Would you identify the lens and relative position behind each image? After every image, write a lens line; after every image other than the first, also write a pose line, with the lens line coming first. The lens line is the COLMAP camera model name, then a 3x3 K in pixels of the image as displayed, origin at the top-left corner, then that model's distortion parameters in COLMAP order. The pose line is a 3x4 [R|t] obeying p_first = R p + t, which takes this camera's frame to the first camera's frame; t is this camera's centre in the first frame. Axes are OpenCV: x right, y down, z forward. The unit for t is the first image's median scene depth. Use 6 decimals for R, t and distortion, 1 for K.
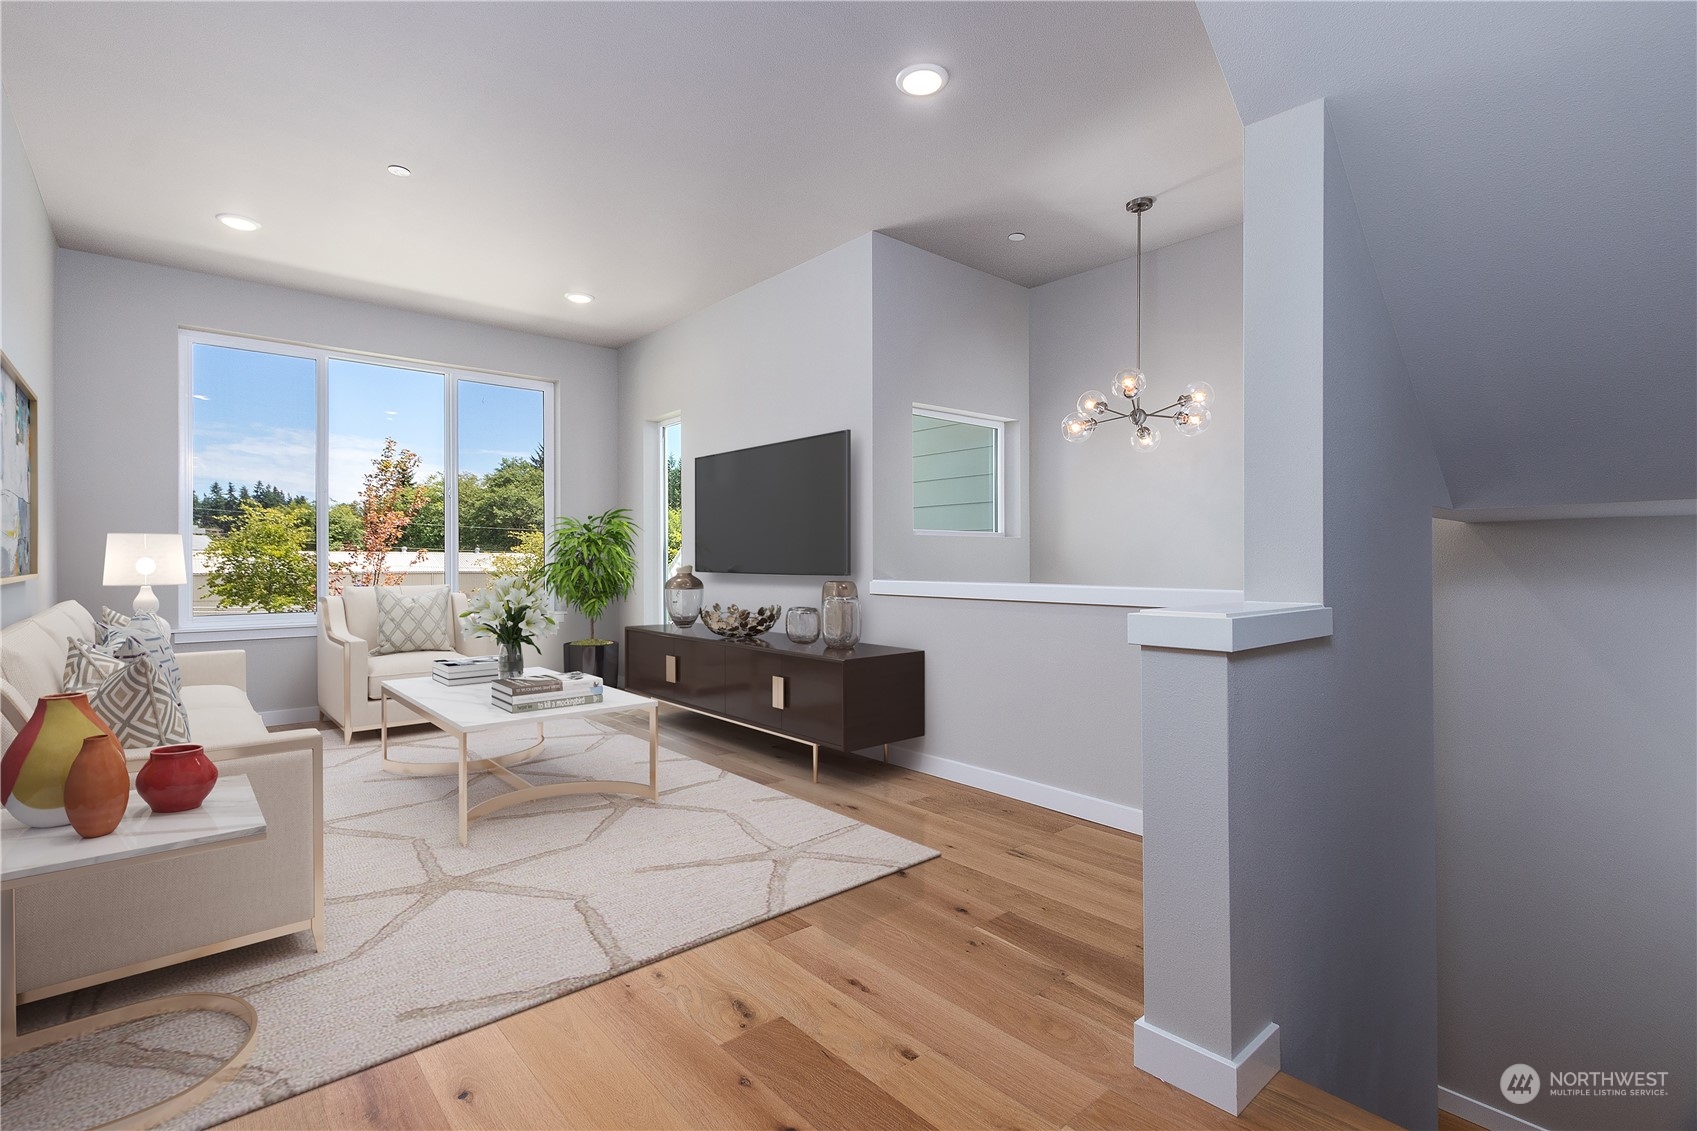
lens RADIAL K [[794.6, 0, 851.8], [0, 794.6, 565.0], [0, 0, 1]] dist [0.011676, -0.003327]
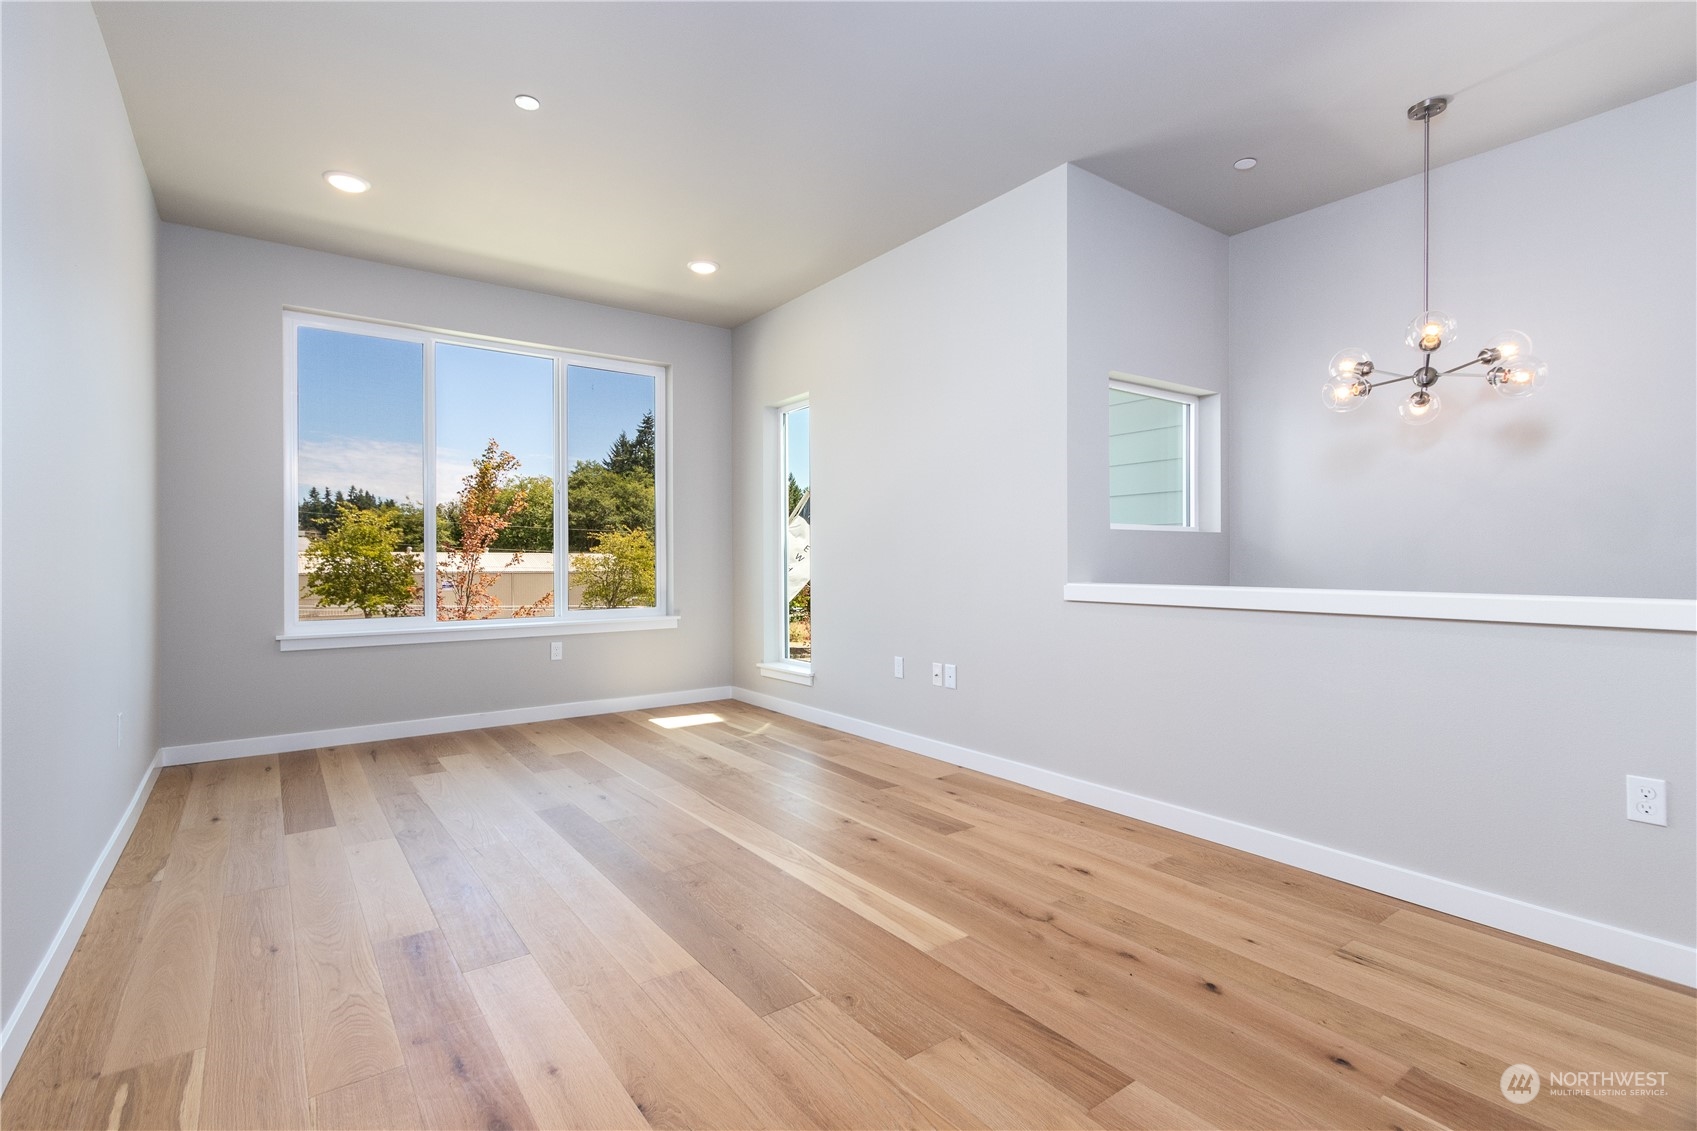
lens RADIAL K [[794.6, 0, 852.5], [0, 794.6, 567.0], [0, 0, 1]] dist [0.011676, -0.003327]
pose [[0.996898, -0.001220, -0.078695, -0.069452], [0.001467, 0.999994, 0.003088, -0.000834], [0.078691, -0.003194, 0.996894, 0.079979]]
